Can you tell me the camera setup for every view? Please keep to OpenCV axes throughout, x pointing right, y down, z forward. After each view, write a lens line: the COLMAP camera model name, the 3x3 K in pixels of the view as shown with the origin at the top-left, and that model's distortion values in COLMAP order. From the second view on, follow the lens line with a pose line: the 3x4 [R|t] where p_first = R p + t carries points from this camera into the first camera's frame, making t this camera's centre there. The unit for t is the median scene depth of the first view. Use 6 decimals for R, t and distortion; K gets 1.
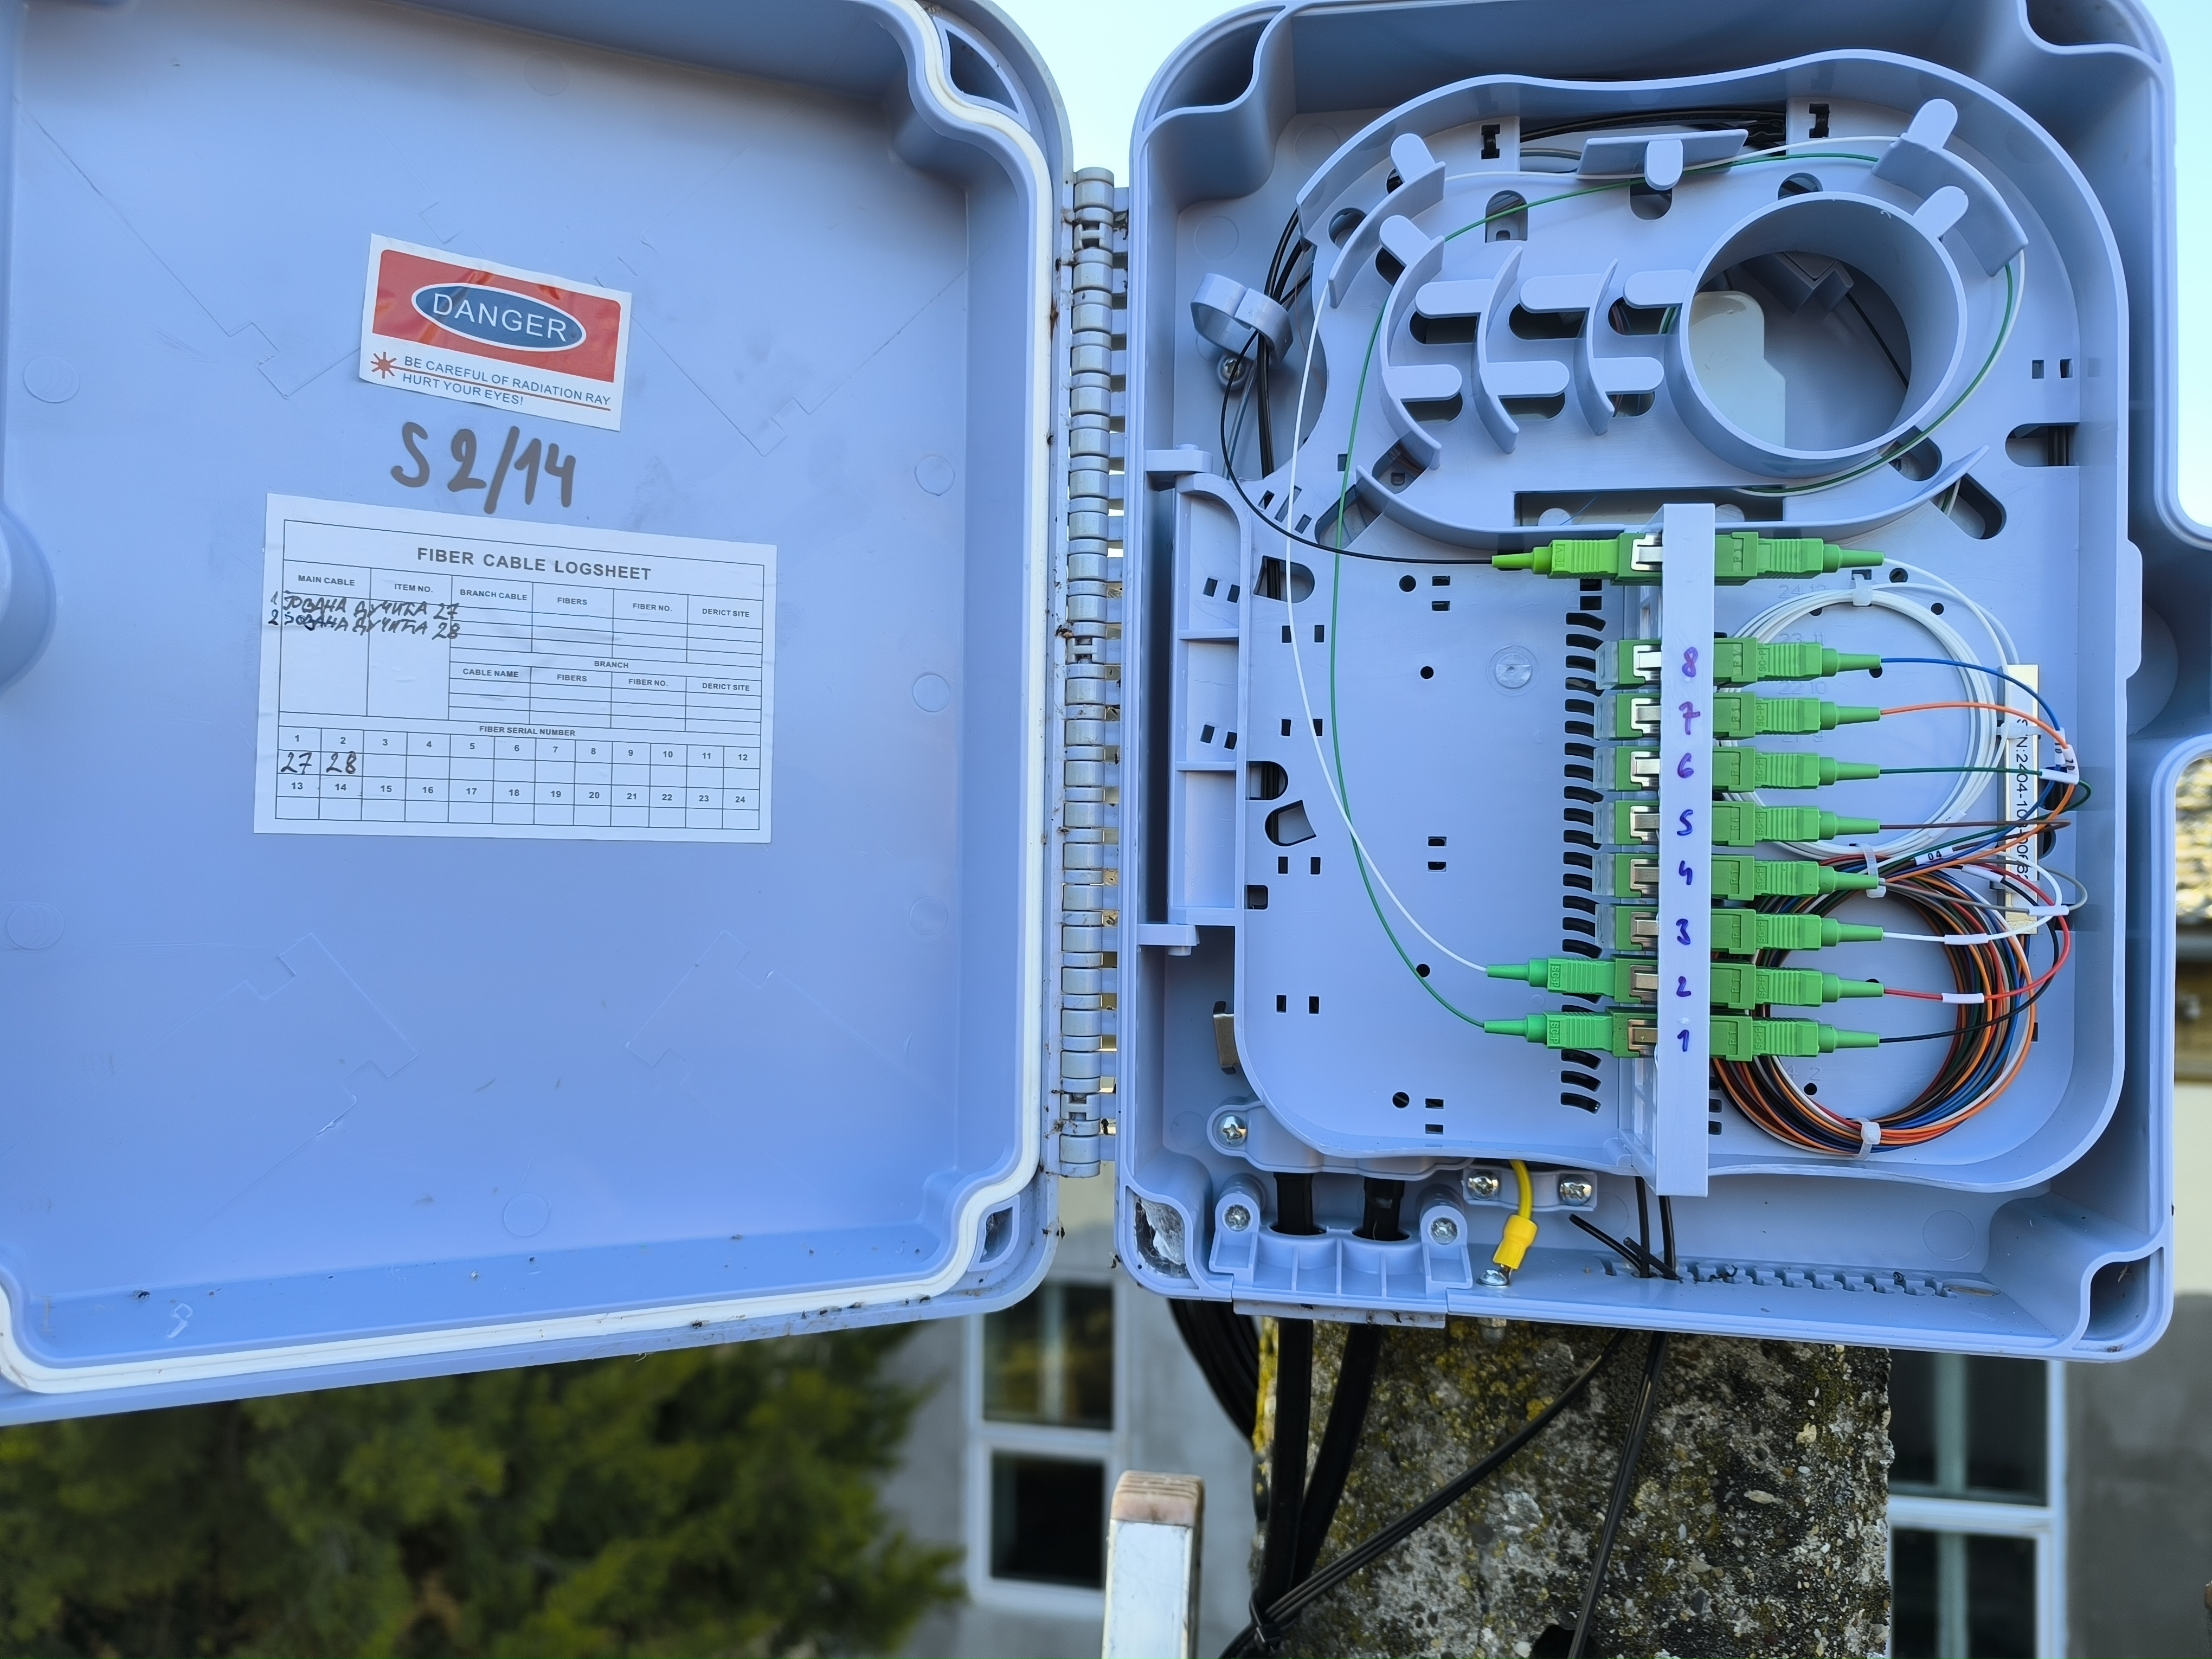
lens RADIAL K [[1605.6, 0, 1126.5], [0, 1605.6, 823.1], [0, 0, 1]] dist [-0.010223, -0.004613]
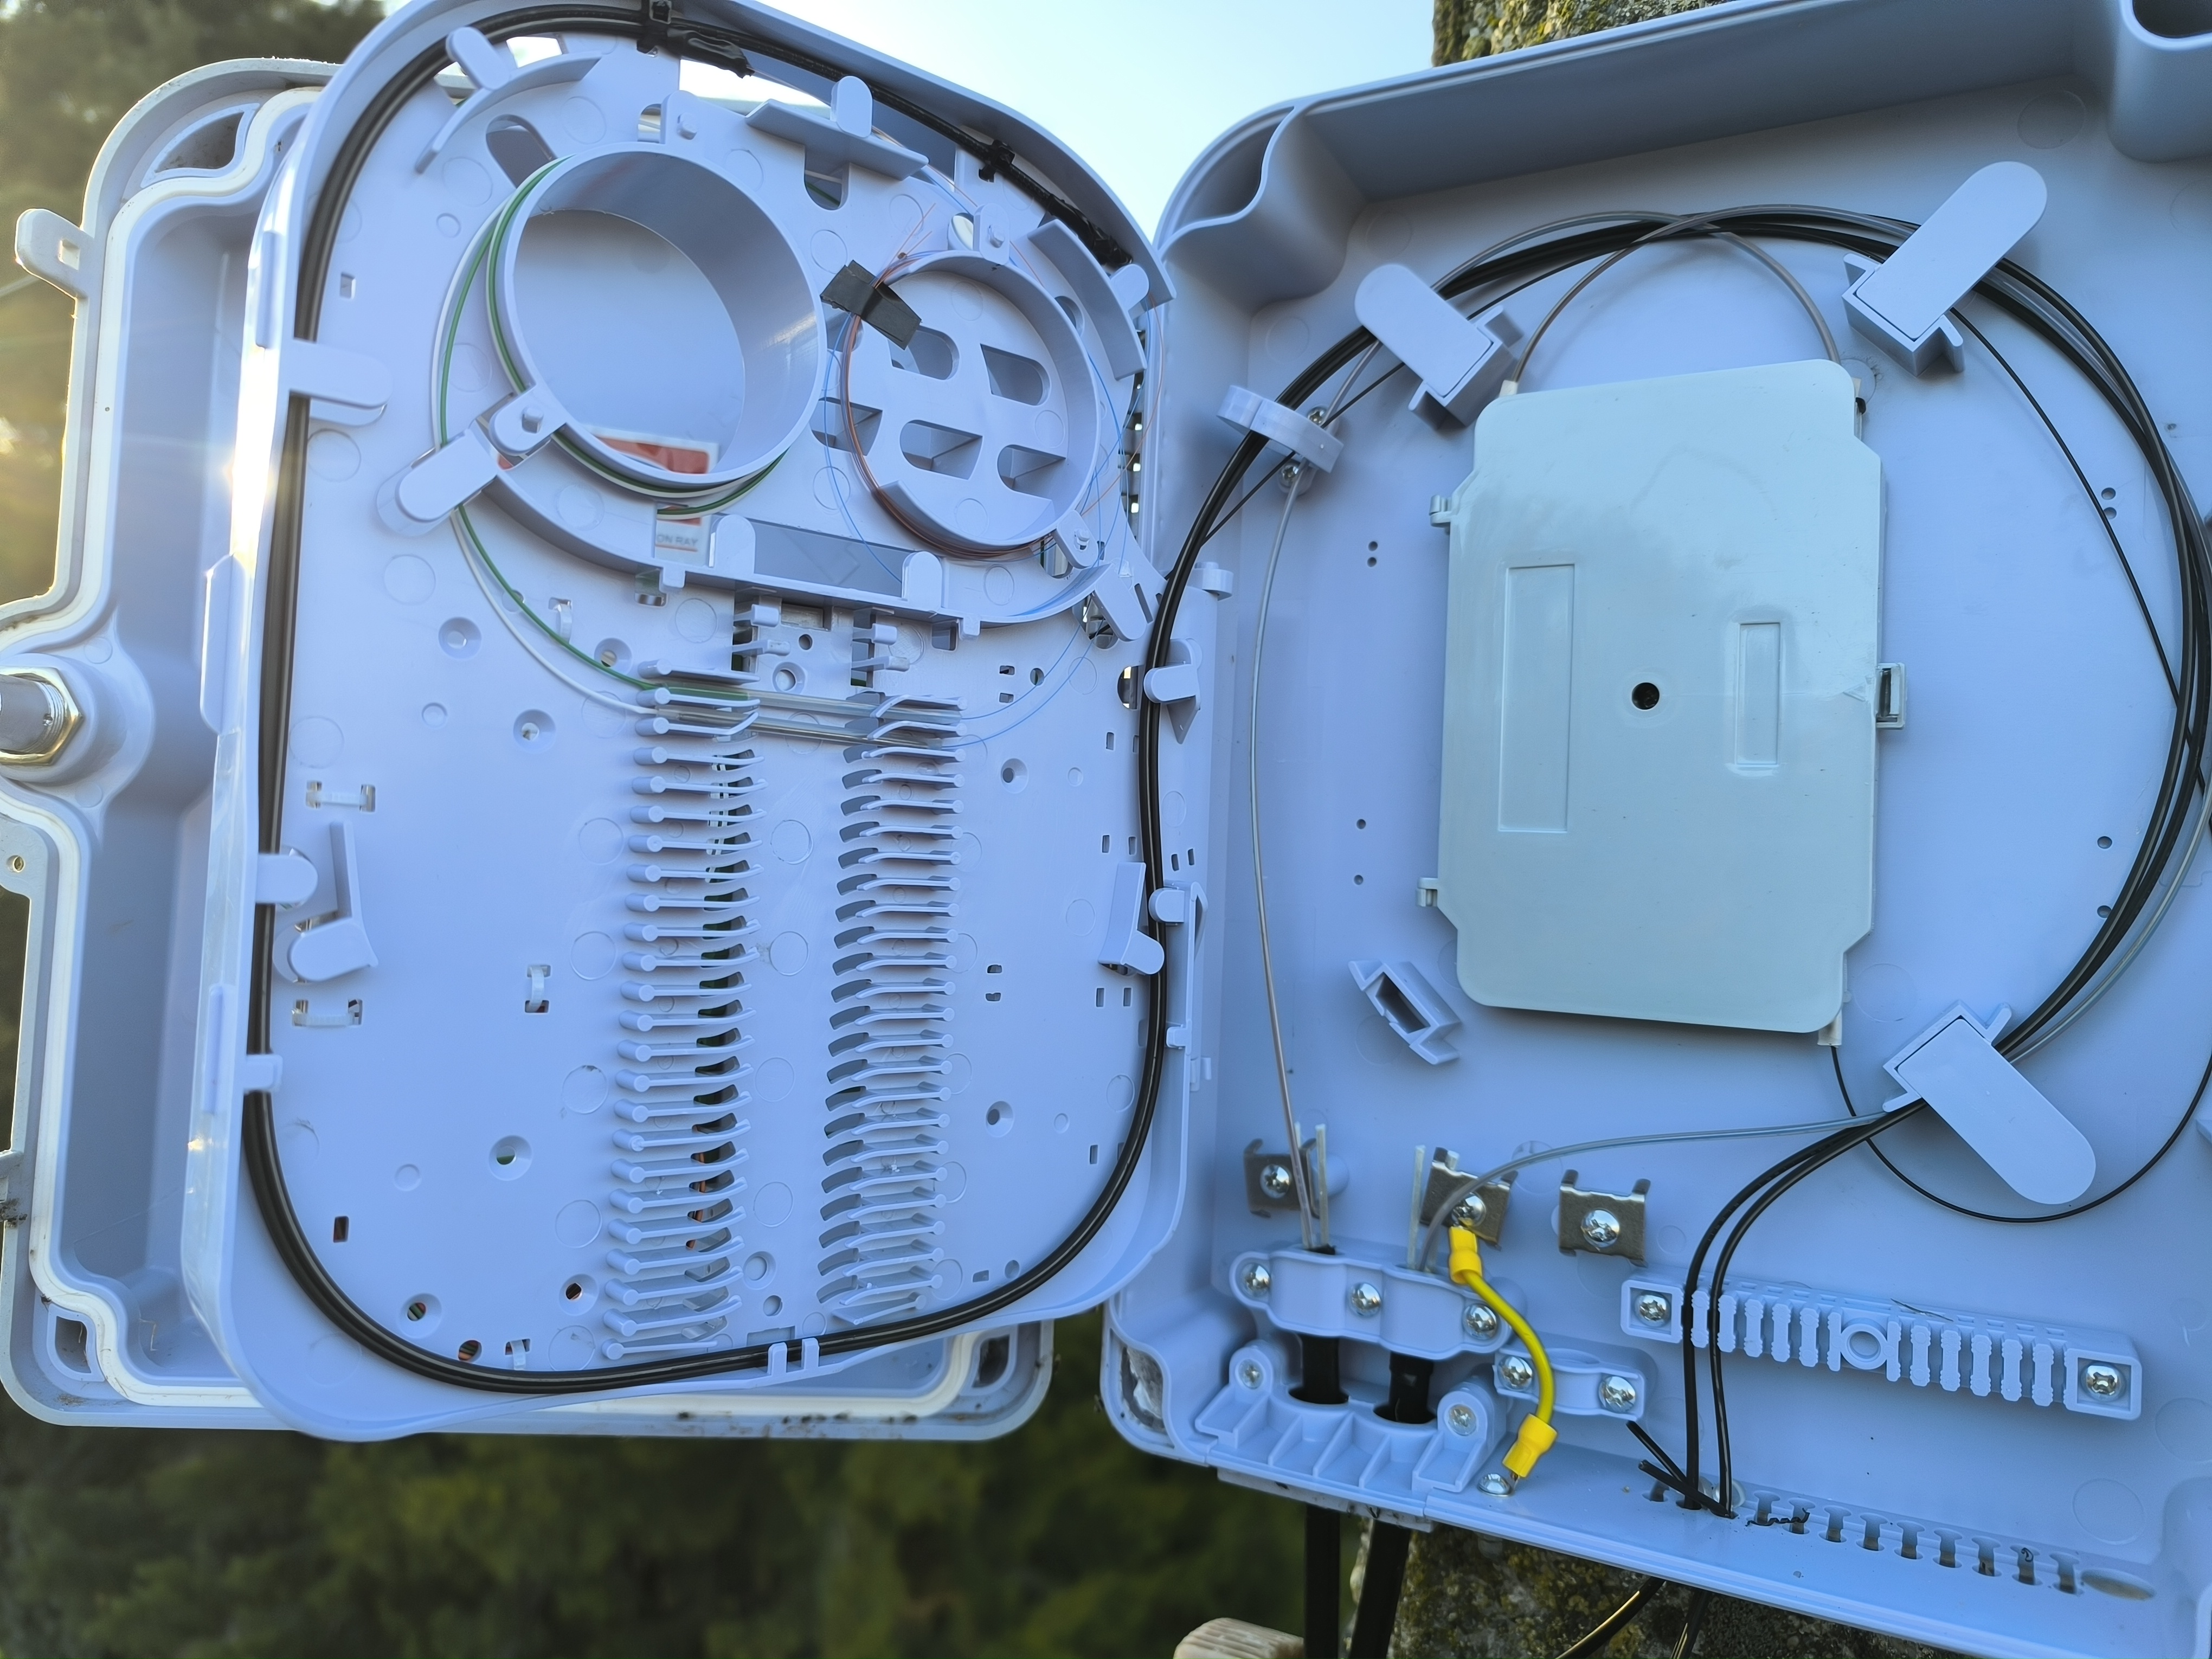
lens RADIAL K [[1605.6, 0, 1089.1], [0, 1605.6, 829.4], [0, 0, 1]] dist [-0.010223, -0.004613]
pose [[0.942749, 0.018496, -0.332989, 0.284256], [-0.029383, 0.999185, -0.027687, -0.045145], [0.332206, 0.035886, 0.942524, 0.067904]]
